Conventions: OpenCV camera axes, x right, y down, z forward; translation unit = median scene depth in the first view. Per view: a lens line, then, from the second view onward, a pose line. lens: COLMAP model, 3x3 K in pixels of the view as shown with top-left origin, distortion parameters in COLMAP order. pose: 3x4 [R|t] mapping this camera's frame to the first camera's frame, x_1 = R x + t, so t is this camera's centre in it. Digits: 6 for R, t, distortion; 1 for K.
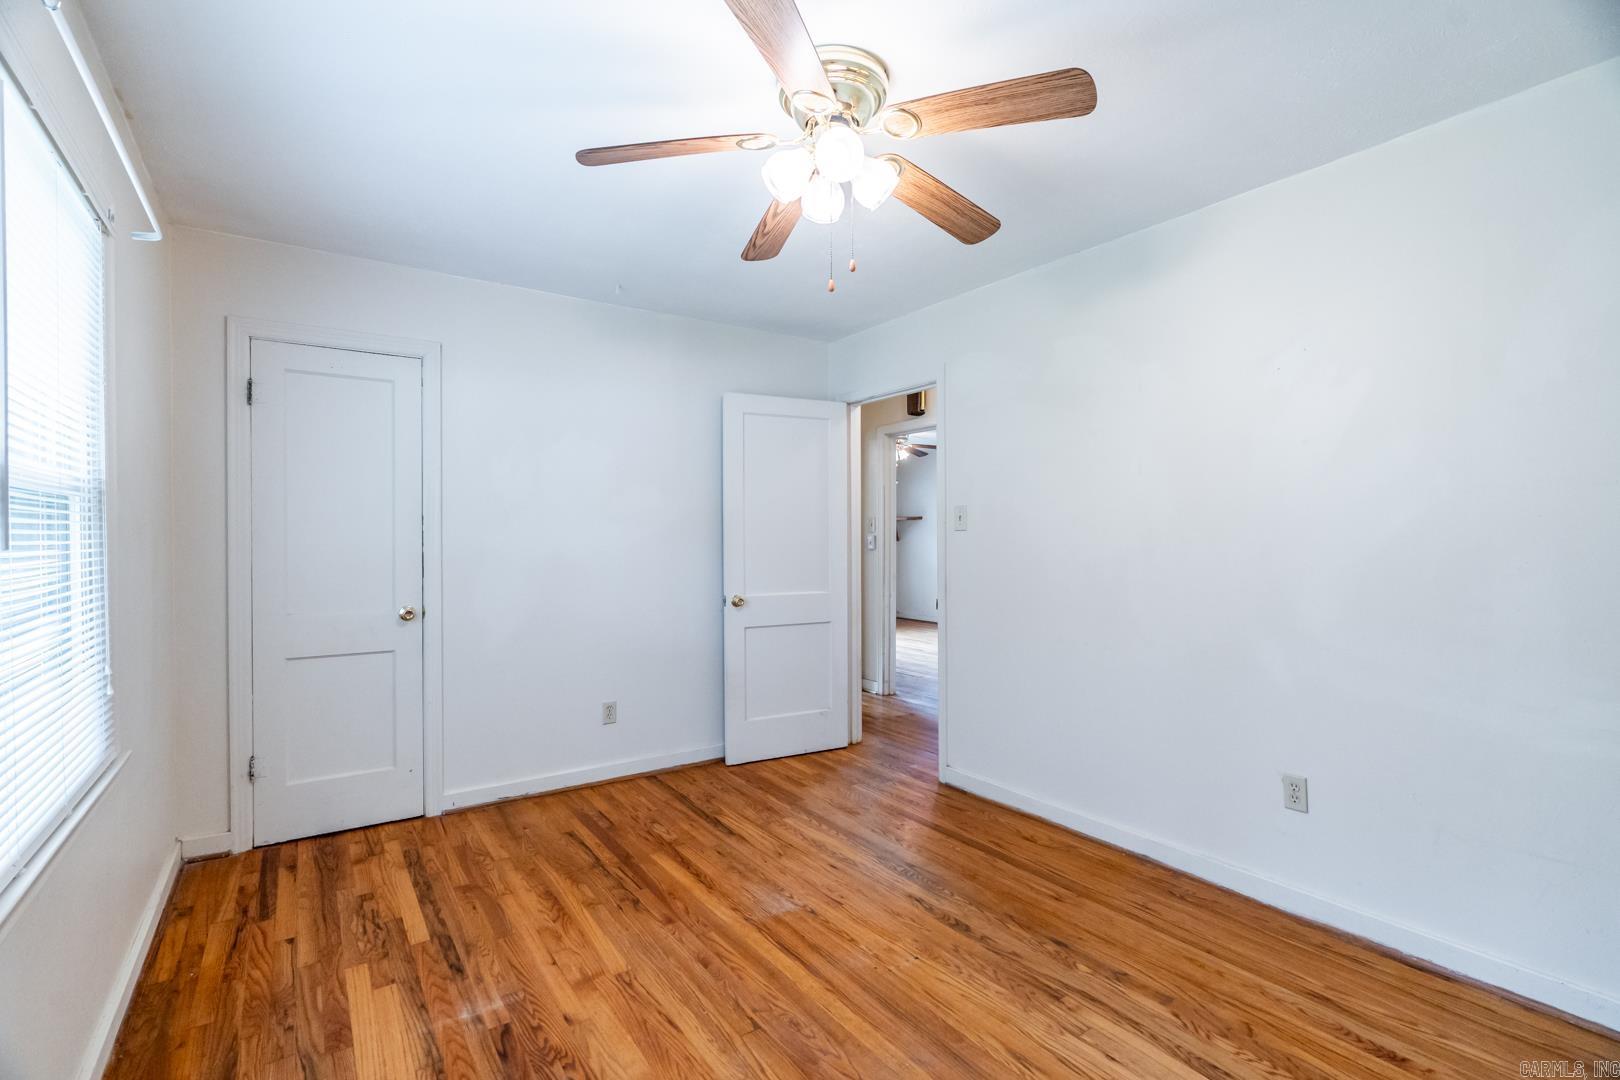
lens RADIAL K [[736.9, 0, 811.2], [0, 736.9, 540.1], [0, 0, 1]] dist [0.001895, -0.000102]
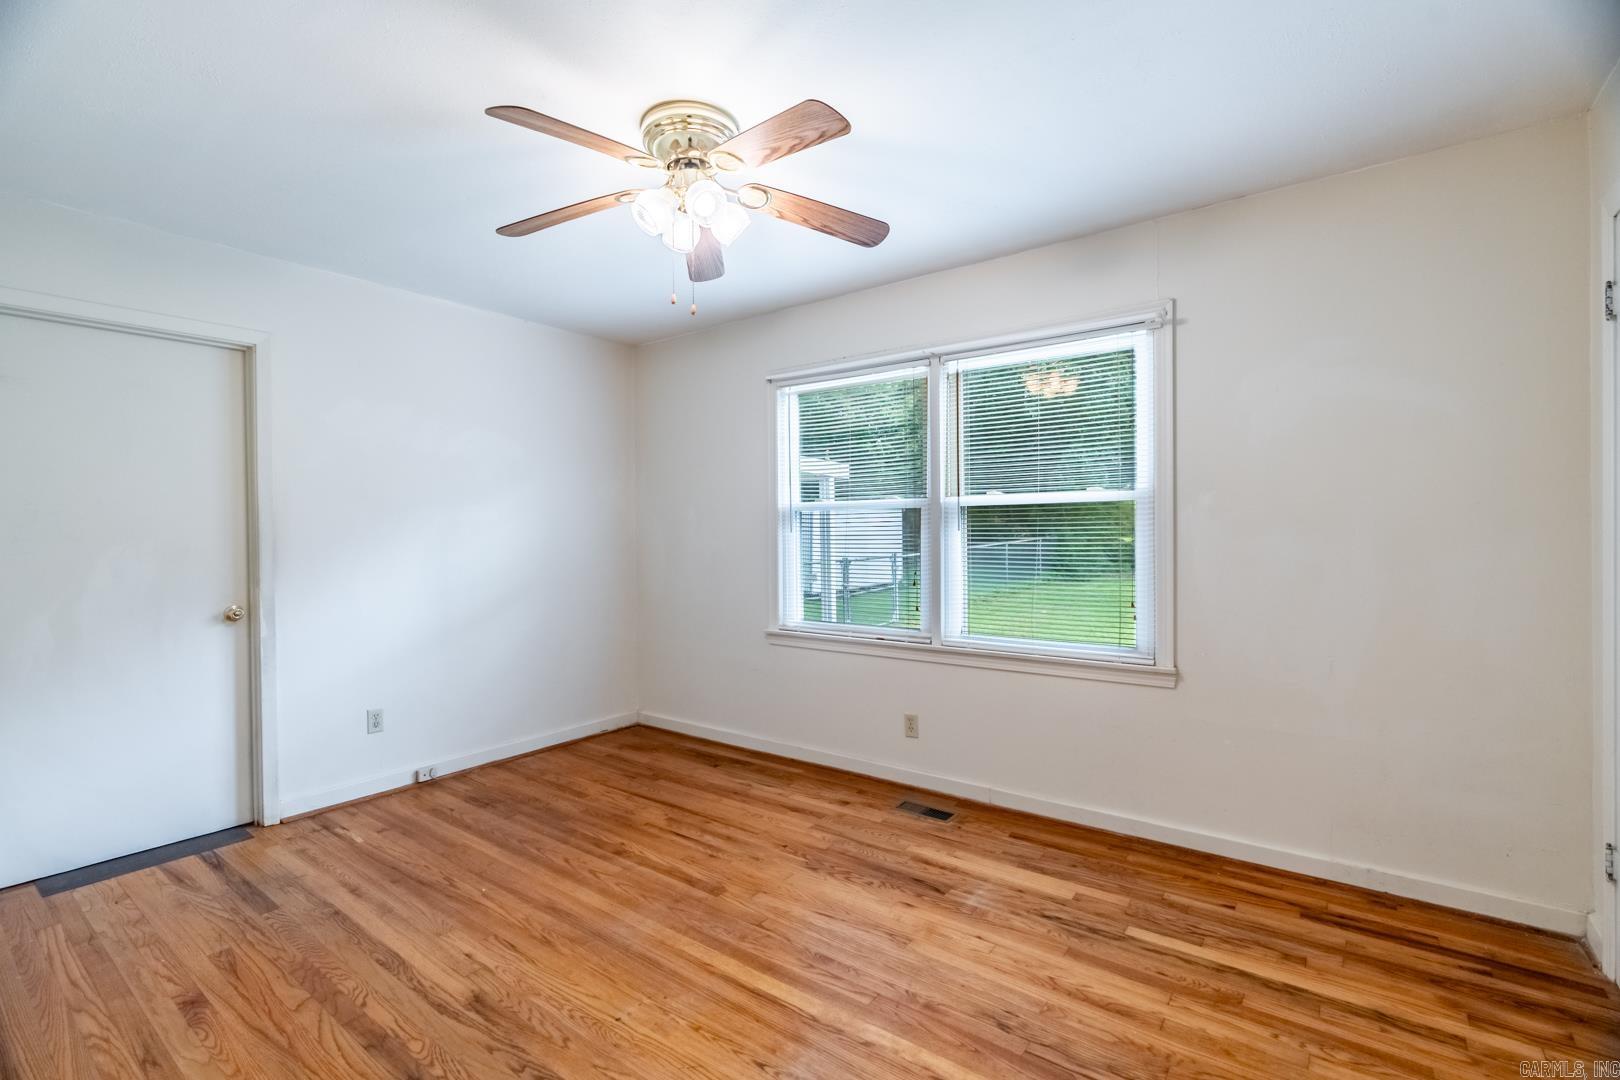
lens RADIAL K [[736.9, 0, 813.3], [0, 736.9, 533.6], [0, 0, 1]] dist [0.001895, -0.000102]
pose [[-0.950248, 0.013890, -0.311183, 0.190505], [0.012265, 0.999899, 0.007181, -0.005219], [0.311252, 0.003007, -0.950323, 1.930577]]
